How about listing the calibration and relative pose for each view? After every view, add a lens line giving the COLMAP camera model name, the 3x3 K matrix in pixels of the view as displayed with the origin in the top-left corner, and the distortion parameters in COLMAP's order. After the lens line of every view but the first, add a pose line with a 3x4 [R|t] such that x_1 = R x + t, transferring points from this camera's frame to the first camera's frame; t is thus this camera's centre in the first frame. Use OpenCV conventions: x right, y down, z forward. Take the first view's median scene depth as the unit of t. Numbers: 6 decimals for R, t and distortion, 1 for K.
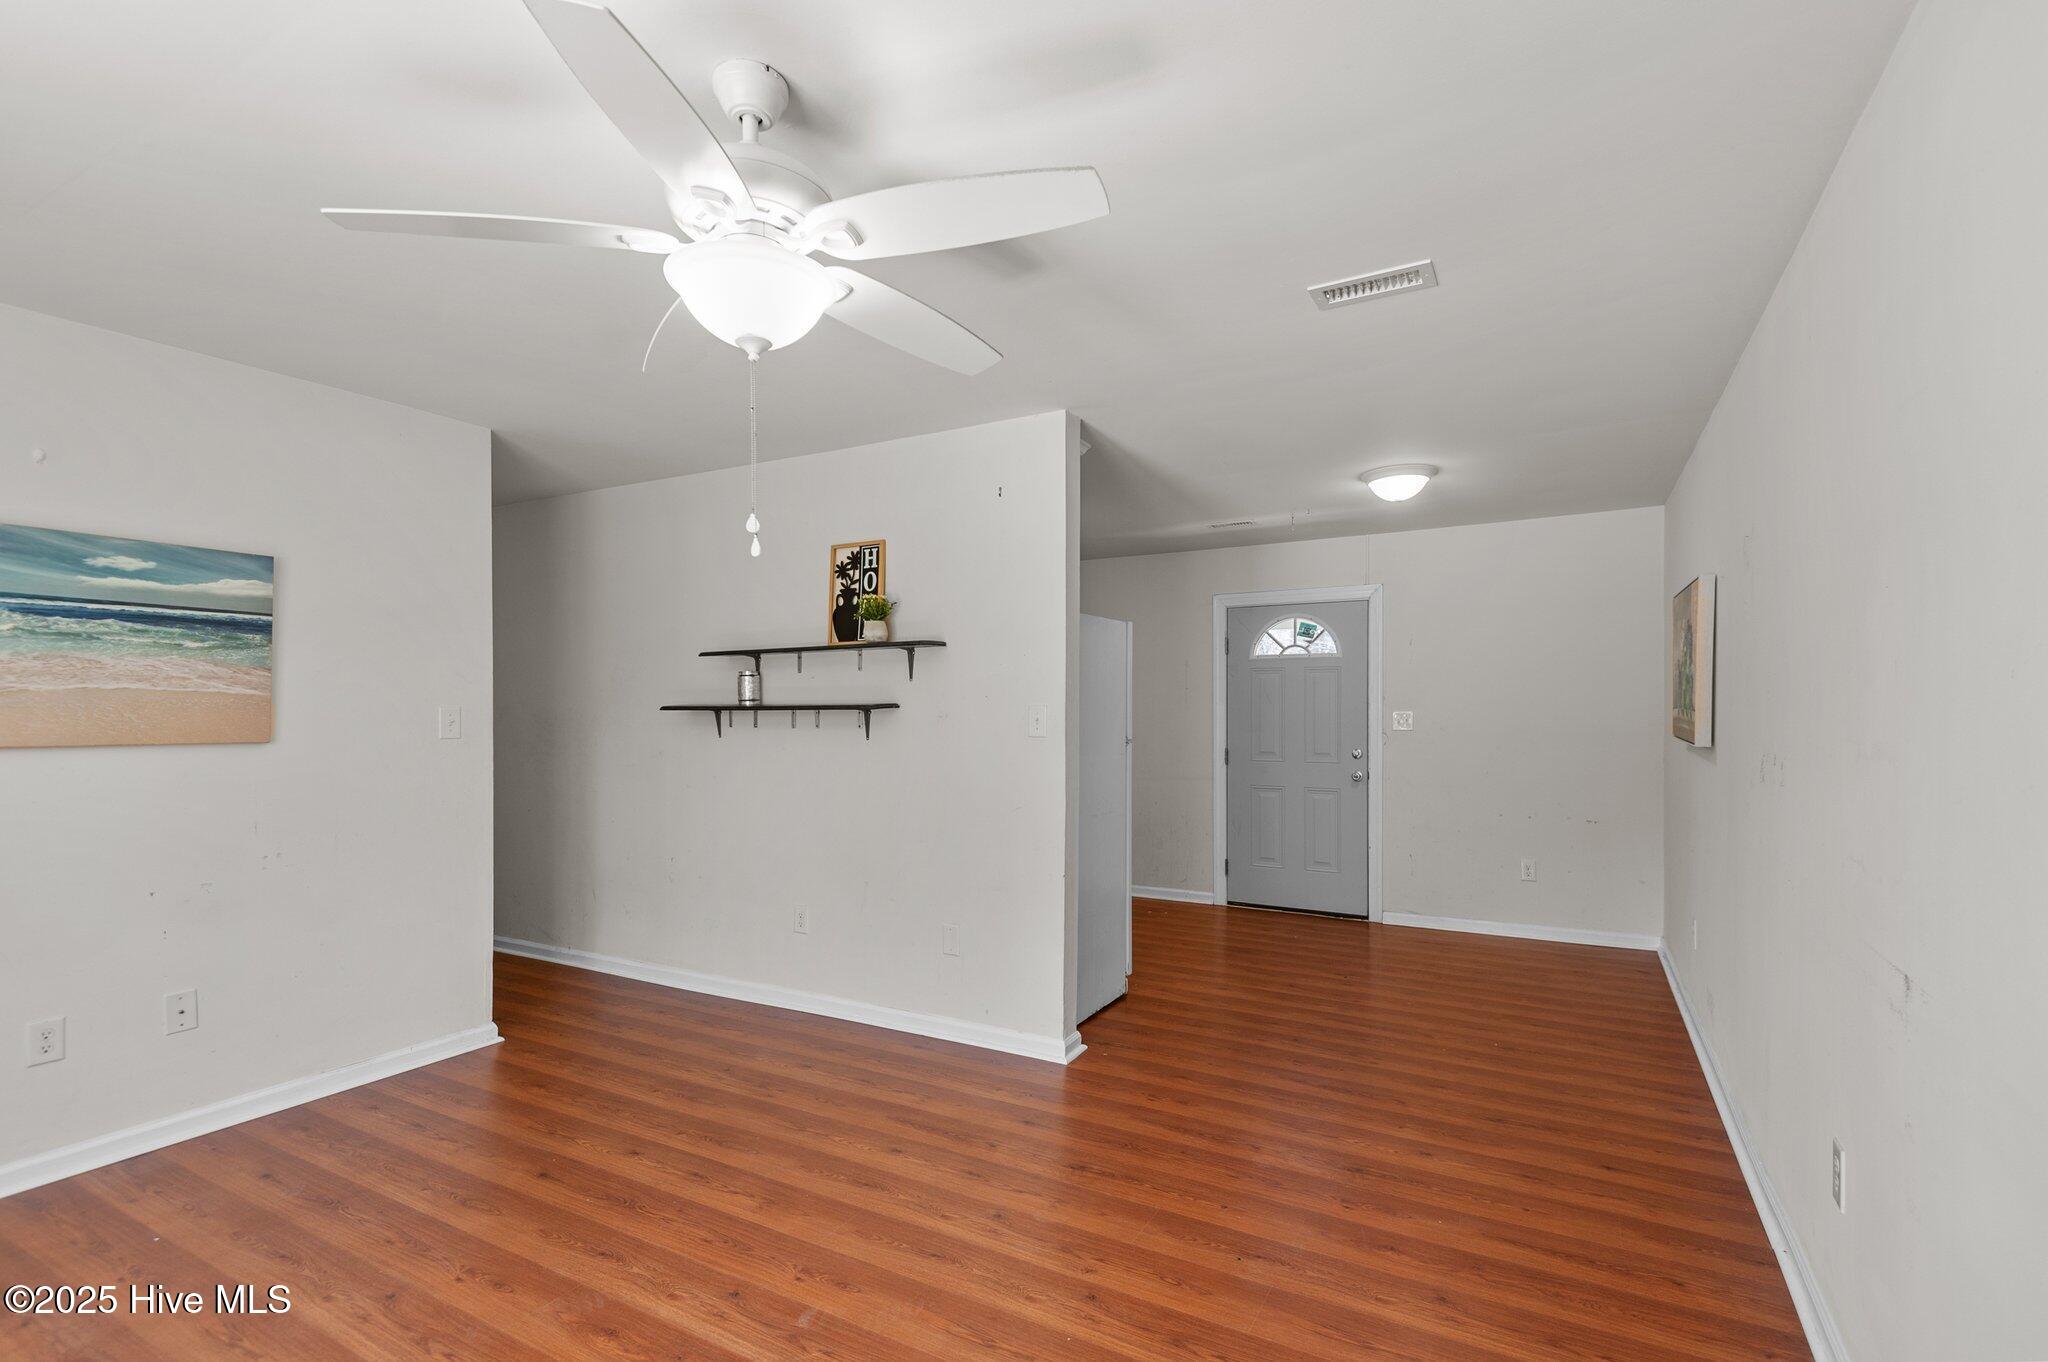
lens RADIAL K [[946.4, 0, 1017.5], [0, 946.4, 712.9], [0, 0, 1]] dist [0.026763, -0.017881]
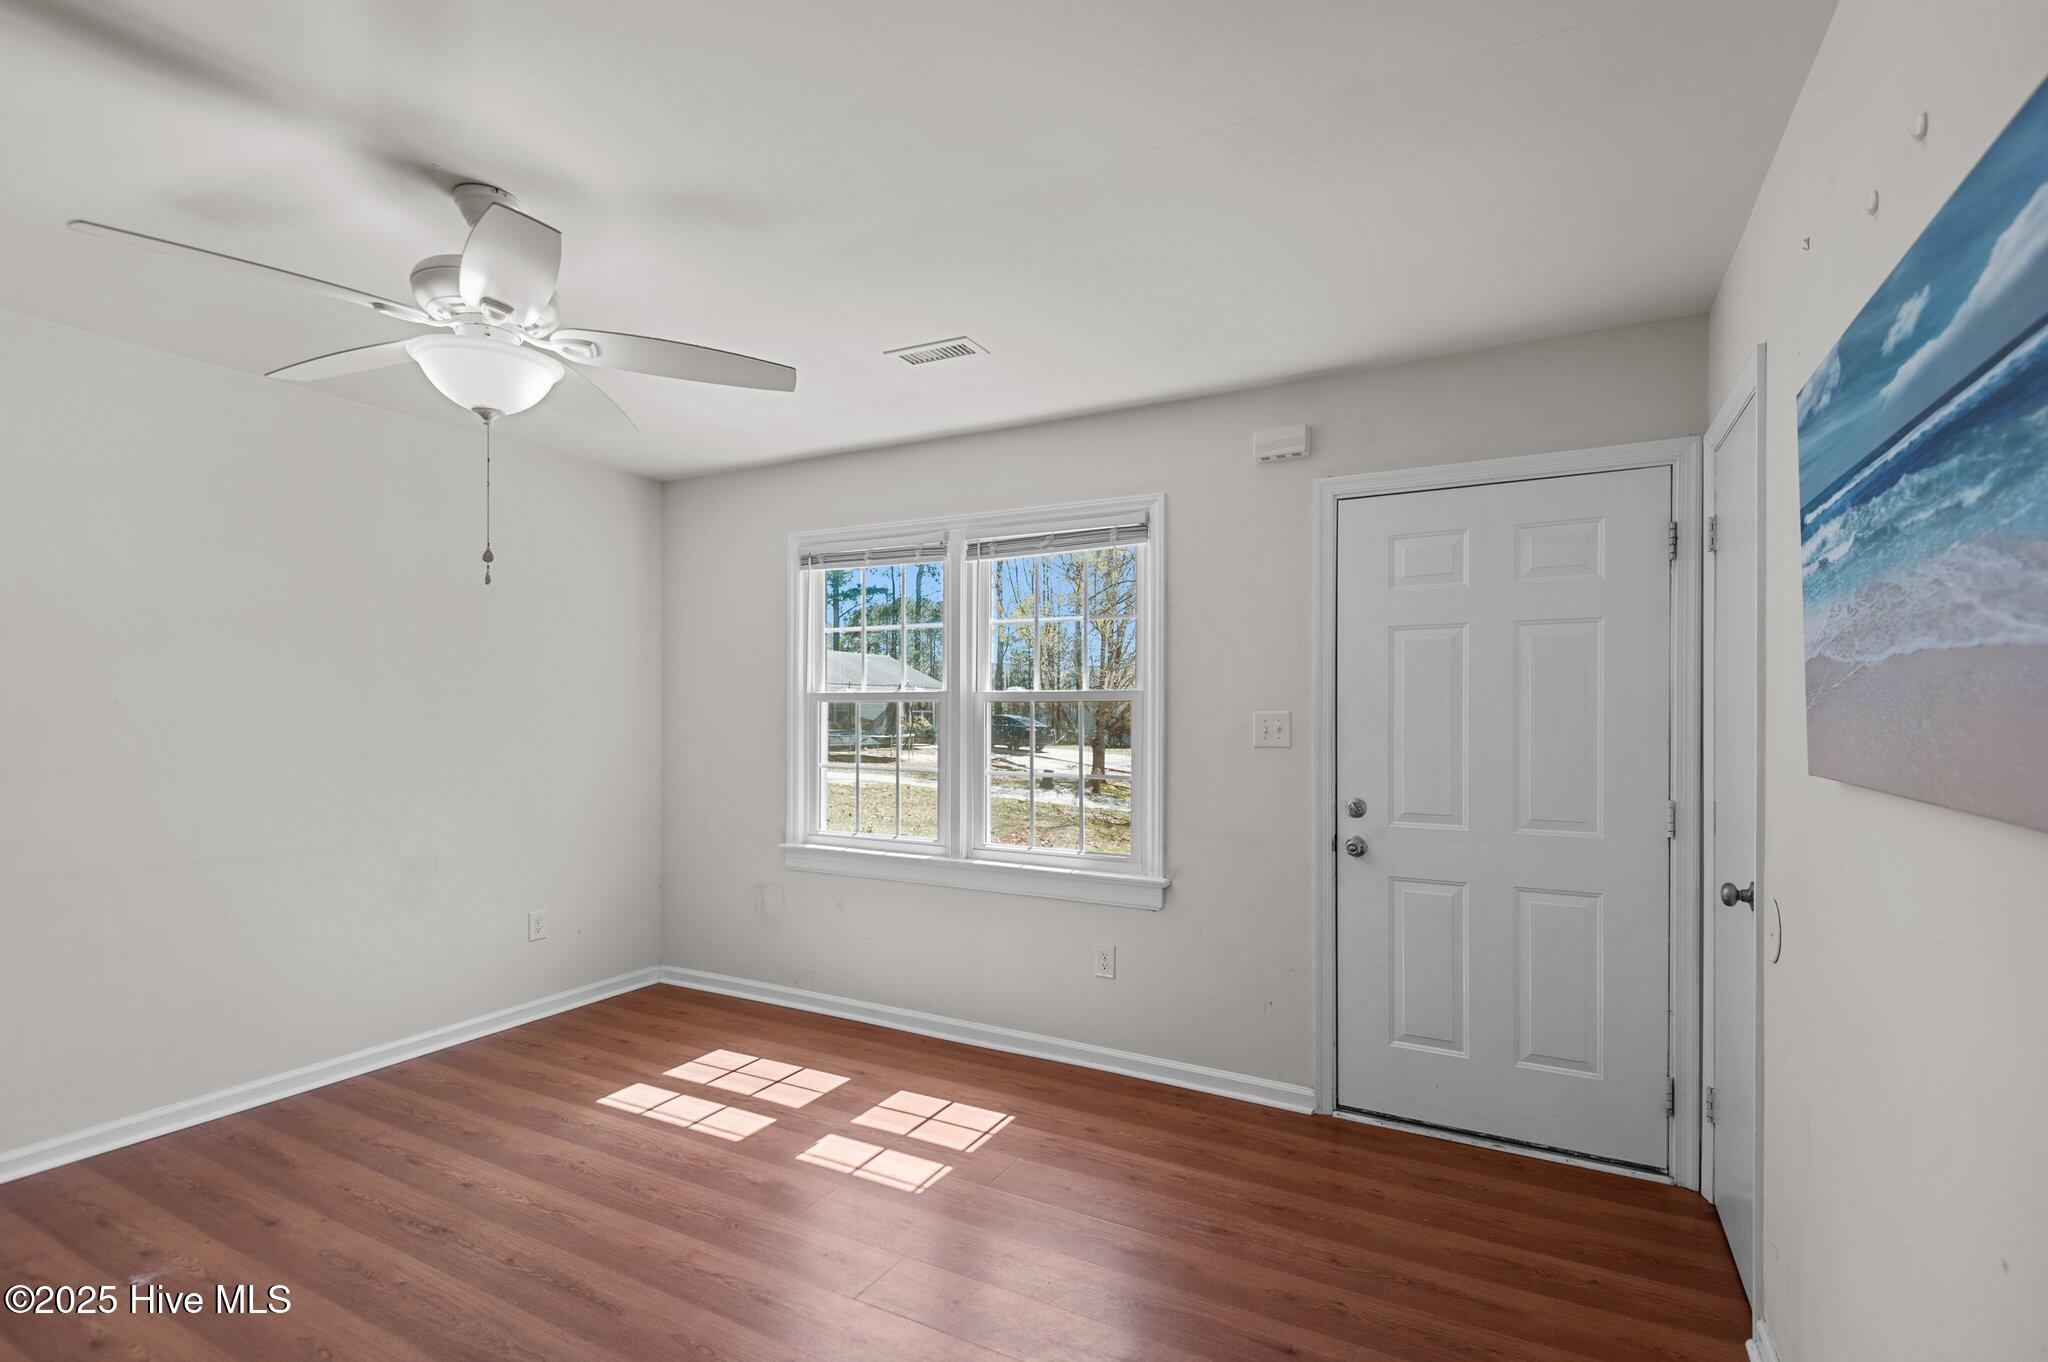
lens RADIAL K [[950.0, 0, 1020.5], [0, 950.0, 717.5], [0, 0, 1]] dist [0.032351, -0.021347]
pose [[-0.999917, -0.003923, -0.012238, -0.458224], [-0.004017, 0.999962, 0.007701, -0.001024], [0.012207, 0.007750, -0.999895, 1.082982]]
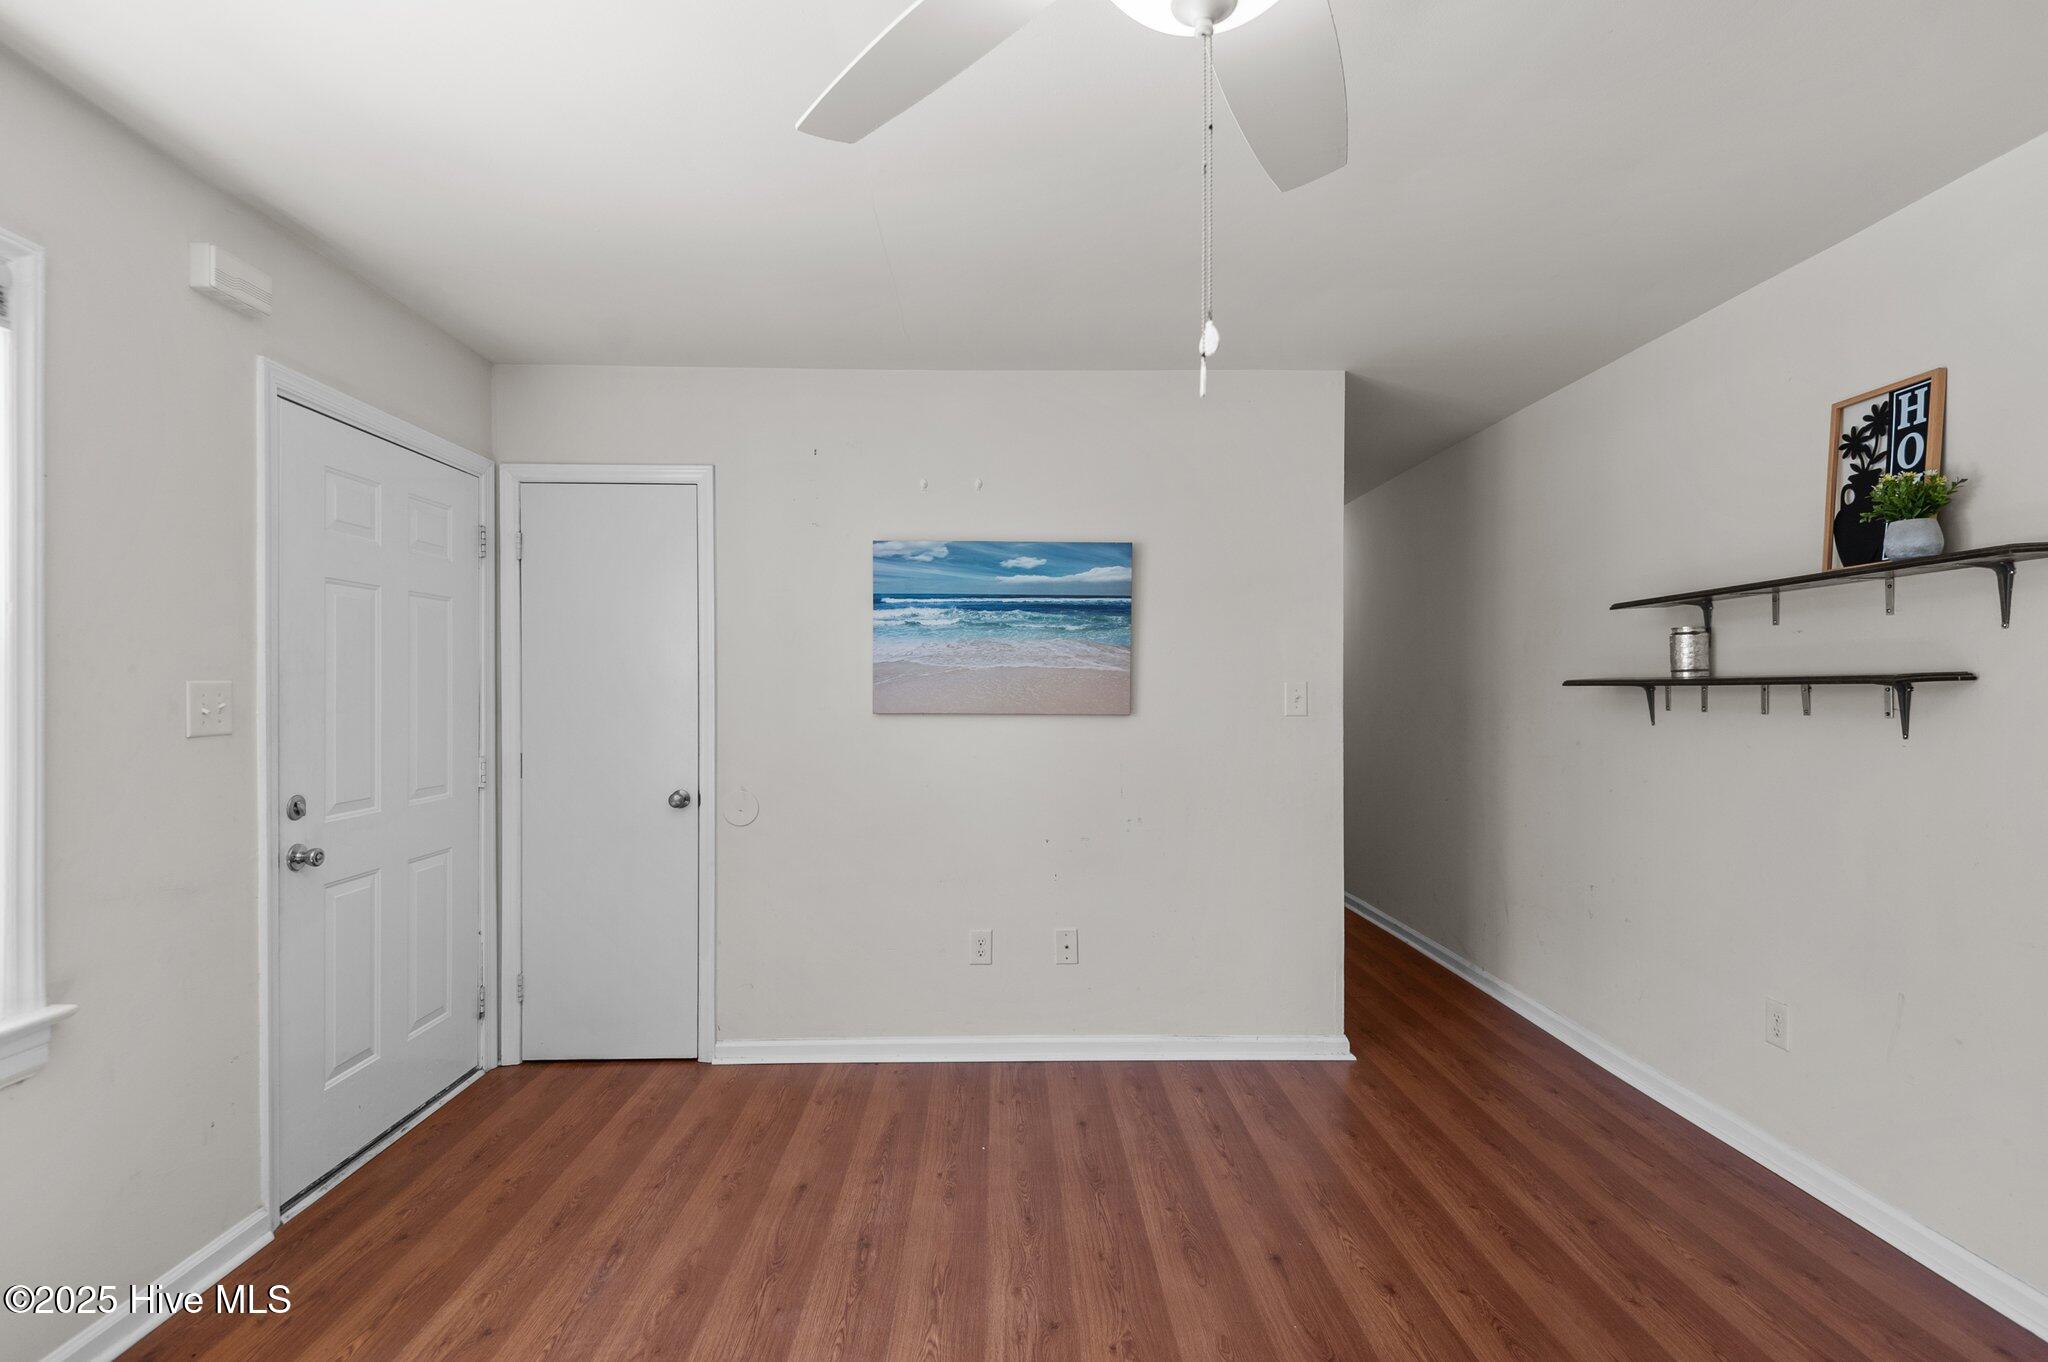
lens RADIAL K [[948.9, 0, 1024.4], [0, 948.9, 689.4], [0, 0, 1]] dist [0.035184, -0.021311]
pose [[0.512925, 0.000362, -0.858433, 0.069145], [-0.003948, 0.999990, -0.001937, 0.003850], [0.858424, 0.004382, 0.512921, 0.305603]]
